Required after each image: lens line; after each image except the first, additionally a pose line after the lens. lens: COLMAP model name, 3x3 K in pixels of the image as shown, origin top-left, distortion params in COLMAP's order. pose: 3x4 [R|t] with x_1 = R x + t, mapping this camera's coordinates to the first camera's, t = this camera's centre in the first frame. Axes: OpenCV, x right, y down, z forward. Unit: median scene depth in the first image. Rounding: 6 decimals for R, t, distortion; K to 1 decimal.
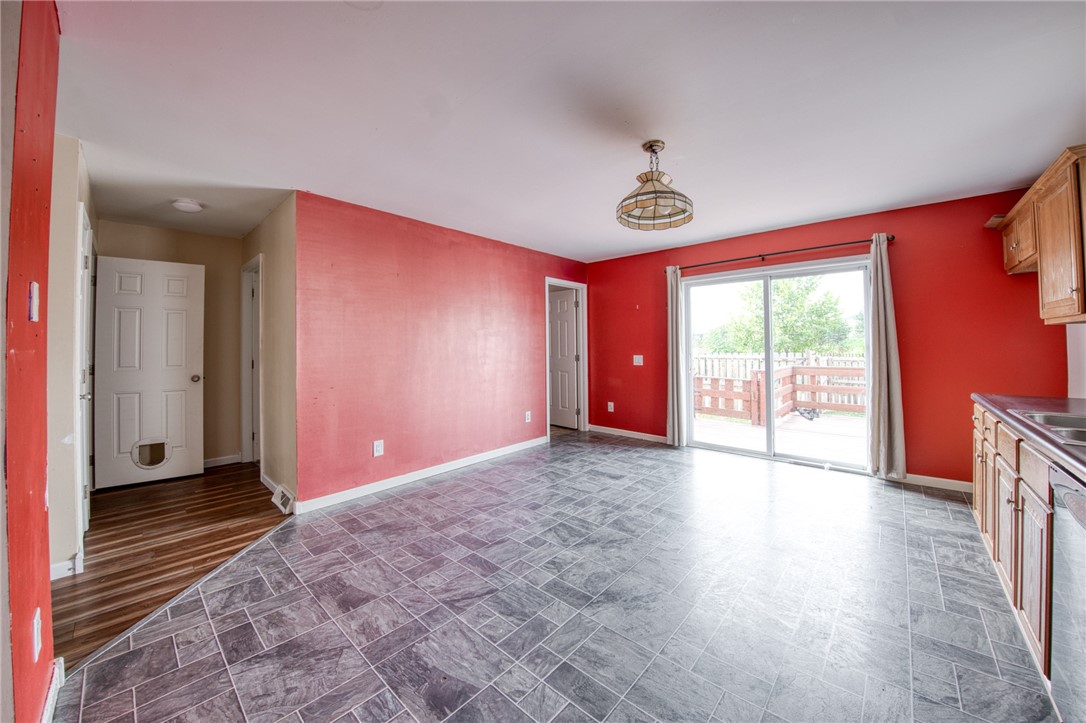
lens RADIAL K [[394.8, 0, 516.4], [0, 394.8, 340.2], [0, 0, 1]] dist [-0.000819, -0.000363]
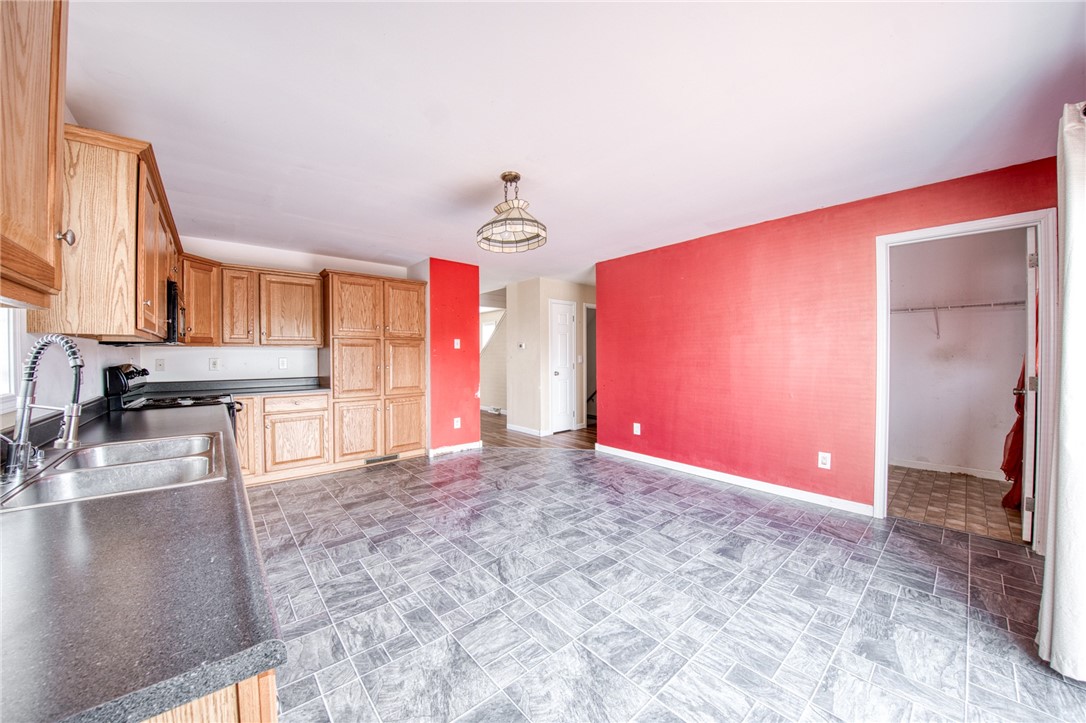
lens RADIAL K [[386.4, 0, 570.5], [0, 386.4, 361.5], [0, 0, 1]] dist [0.000582, -0.000077]
pose [[-0.061189, 0.022116, -0.997881, 1.256835], [0.014093, 0.999674, 0.021291, 0.006362], [0.998027, -0.012761, -0.061481, 1.072223]]
